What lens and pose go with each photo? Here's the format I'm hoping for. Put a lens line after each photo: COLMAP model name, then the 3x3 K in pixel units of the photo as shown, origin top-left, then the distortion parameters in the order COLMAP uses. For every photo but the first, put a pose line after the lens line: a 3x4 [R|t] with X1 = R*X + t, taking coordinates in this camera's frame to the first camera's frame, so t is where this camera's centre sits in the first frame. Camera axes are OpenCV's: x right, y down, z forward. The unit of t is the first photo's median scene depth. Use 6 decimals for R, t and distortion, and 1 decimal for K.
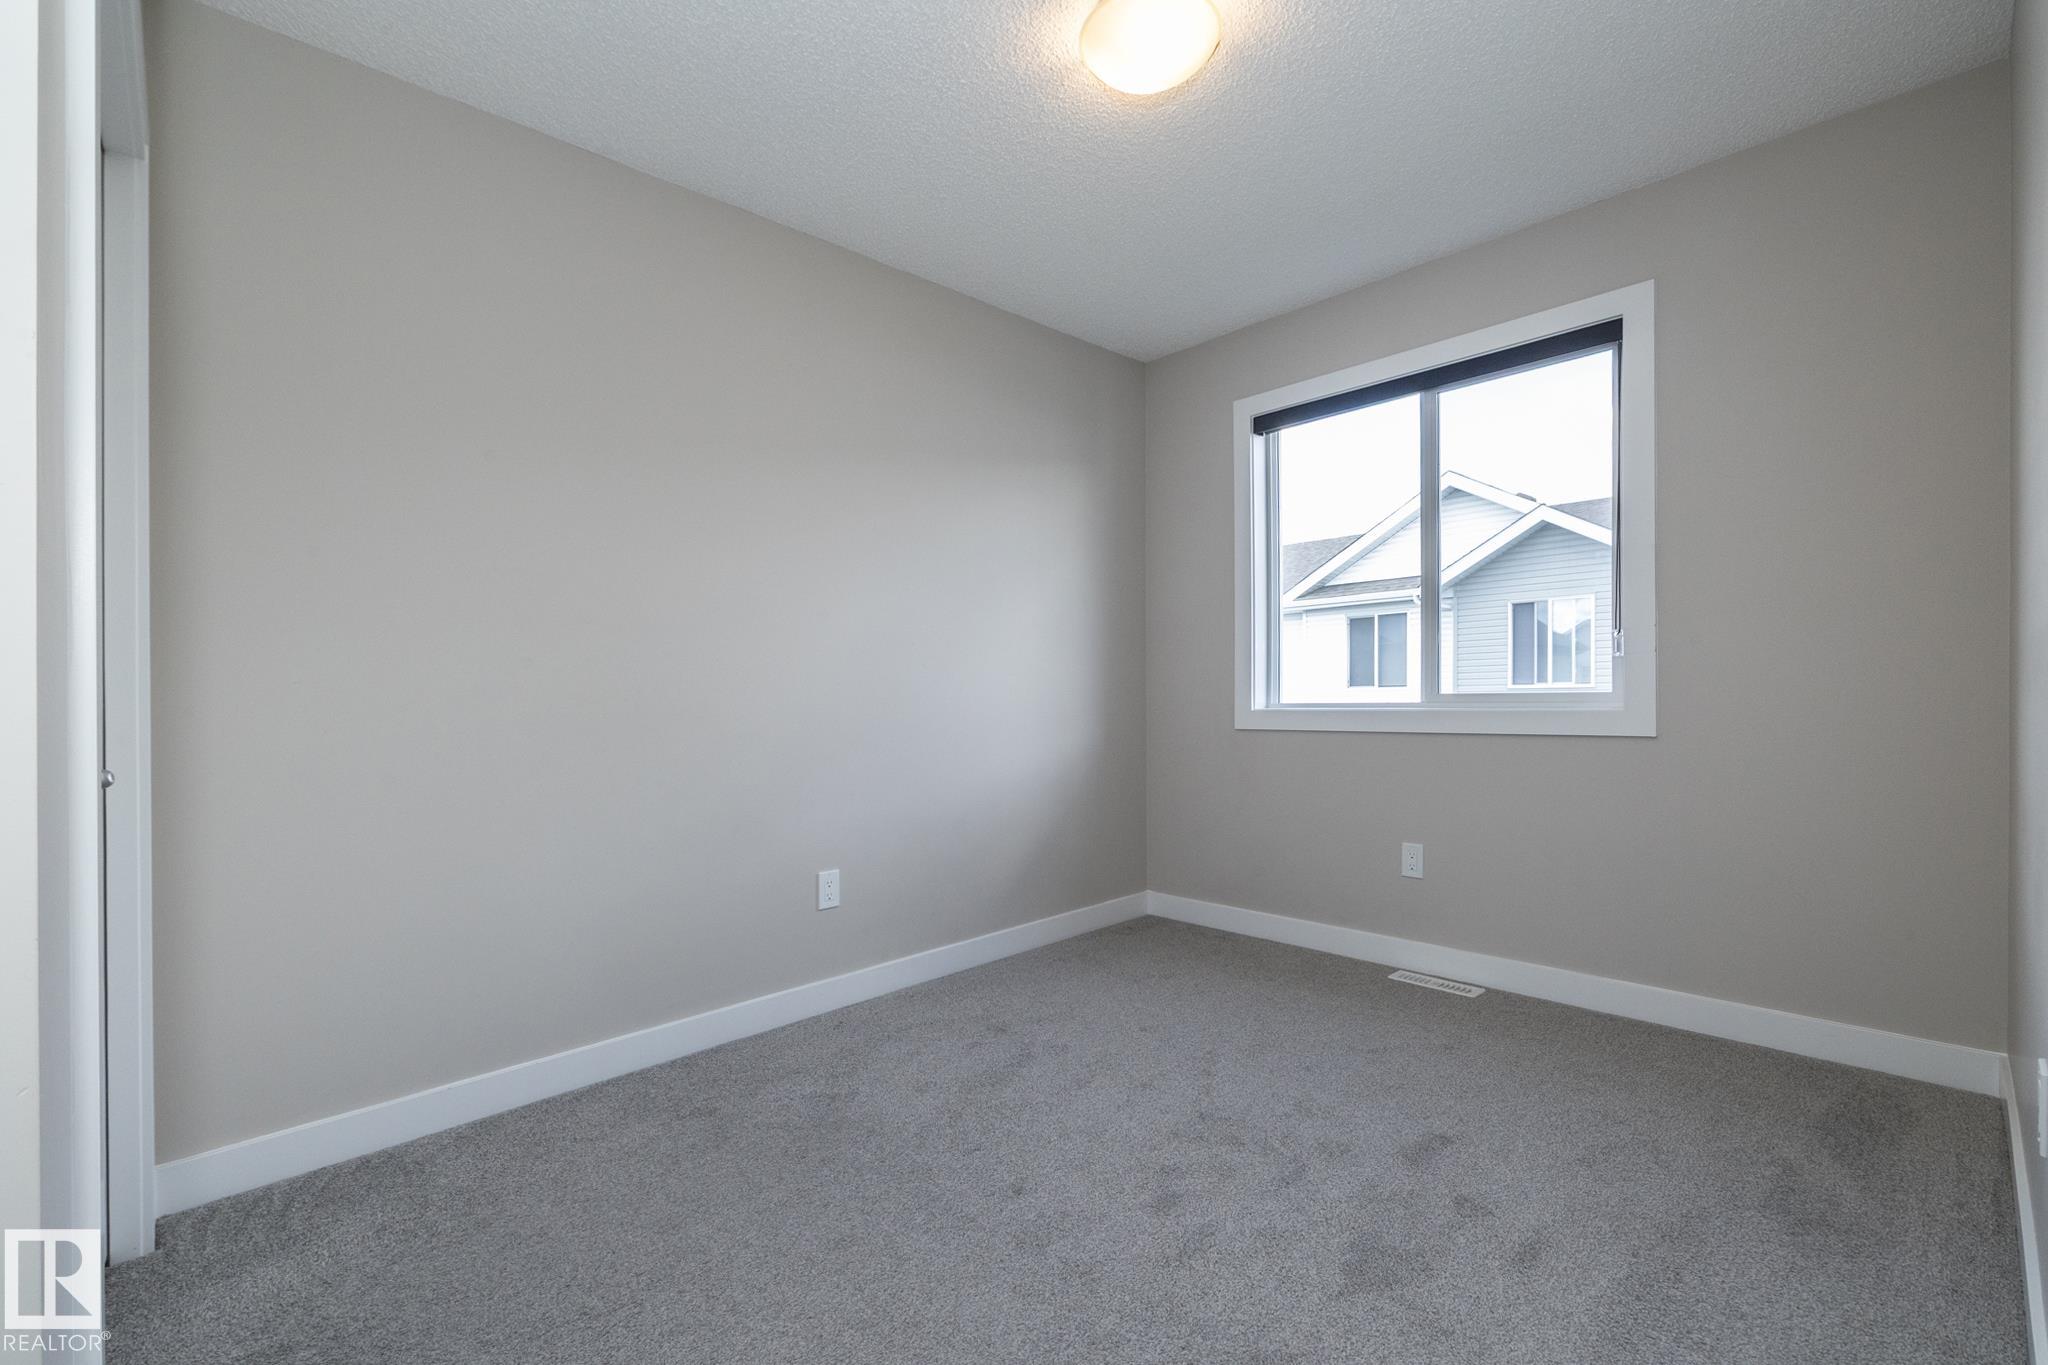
lens RADIAL K [[870.8, 0, 1023.3], [0, 870.8, 679.0], [0, 0, 1]] dist [-0.000100, -0.000065]
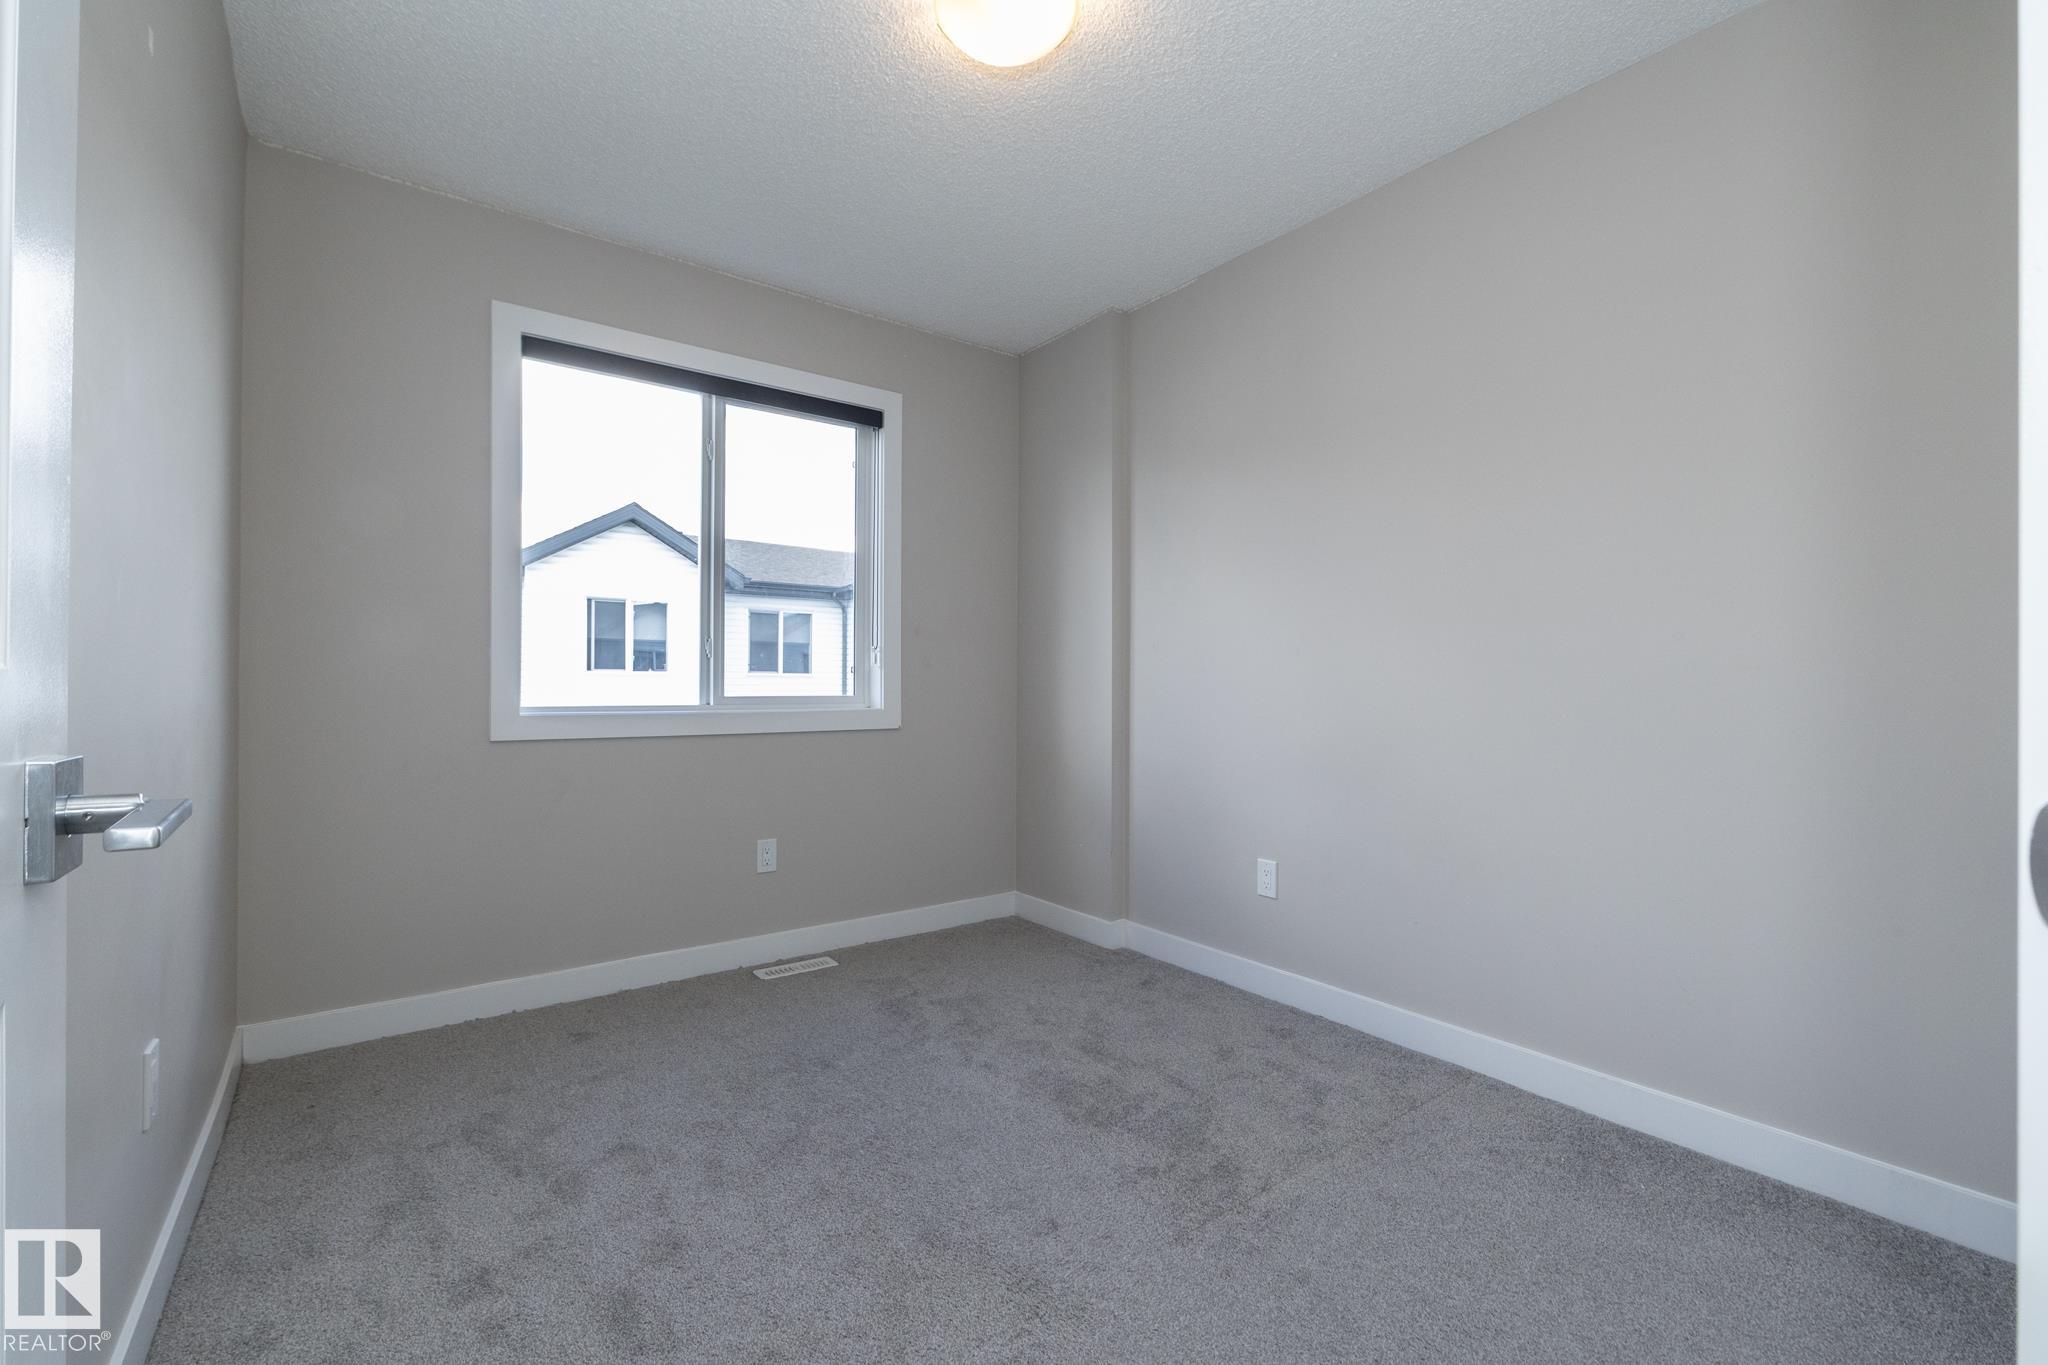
lens RADIAL K [[870.8, 0, 1023.3], [0, 870.8, 679.0], [0, 0, 1]] dist [-0.000100, -0.000065]
pose [[0.128059, 0.031496, 0.991266, -0.523462], [-0.019067, 0.999389, -0.029291, 0.022365], [-0.991583, -0.015149, 0.128582, 0.551261]]
